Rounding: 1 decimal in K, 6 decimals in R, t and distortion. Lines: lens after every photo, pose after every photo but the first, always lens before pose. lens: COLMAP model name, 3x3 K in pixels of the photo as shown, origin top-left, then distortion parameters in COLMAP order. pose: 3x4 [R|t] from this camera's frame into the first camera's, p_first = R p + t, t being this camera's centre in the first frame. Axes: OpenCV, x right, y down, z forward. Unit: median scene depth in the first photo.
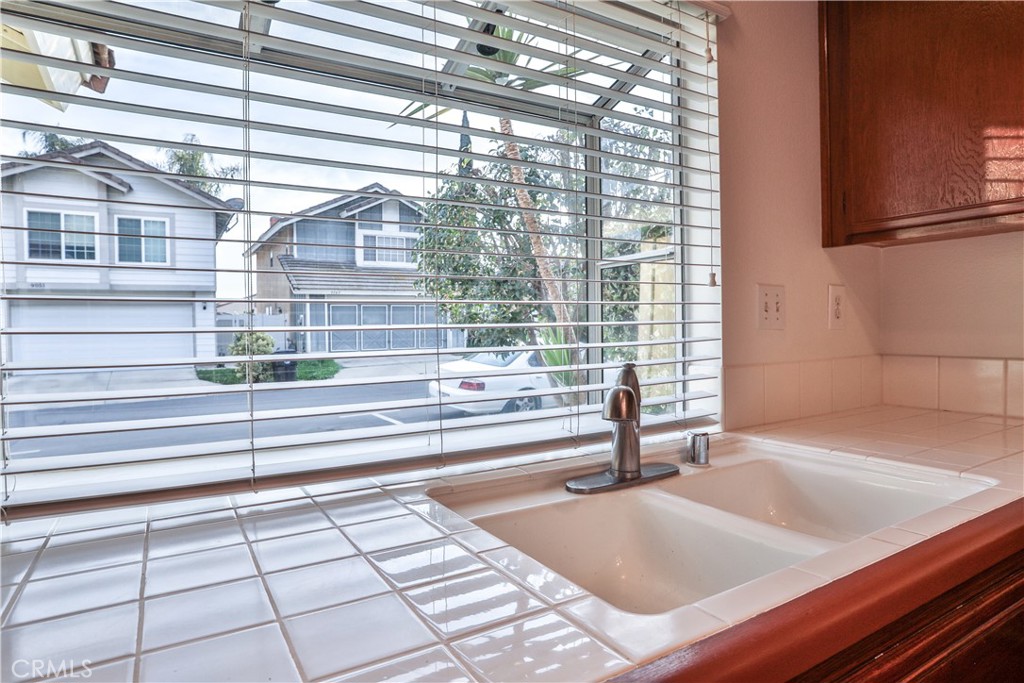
lens RADIAL K [[583.9, 0, 508.7], [0, 583.9, 342.3], [0, 0, 1]] dist [-0.065482, 0.027833]
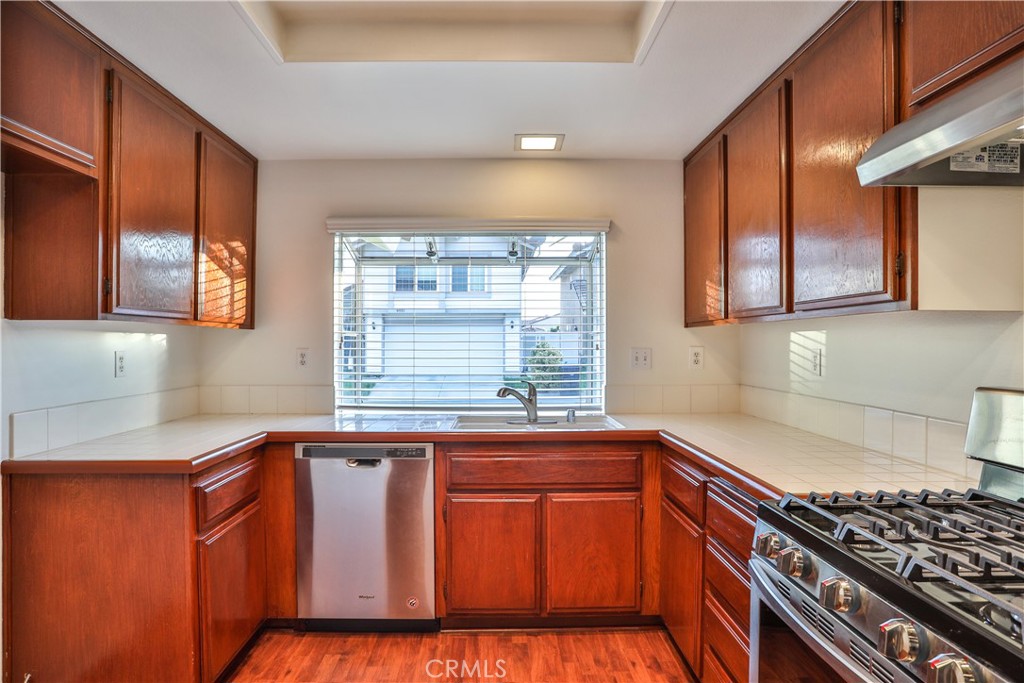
lens RADIAL K [[583.9, 0, 511.3], [0, 583.9, 344.3], [0, 0, 1]] dist [-0.065482, 0.027833]
pose [[0.871692, 0.020819, -0.489611, 0.084405], [-0.032280, 0.999367, -0.014977, -0.004978], [0.488989, 0.028860, 0.871812, -0.086789]]
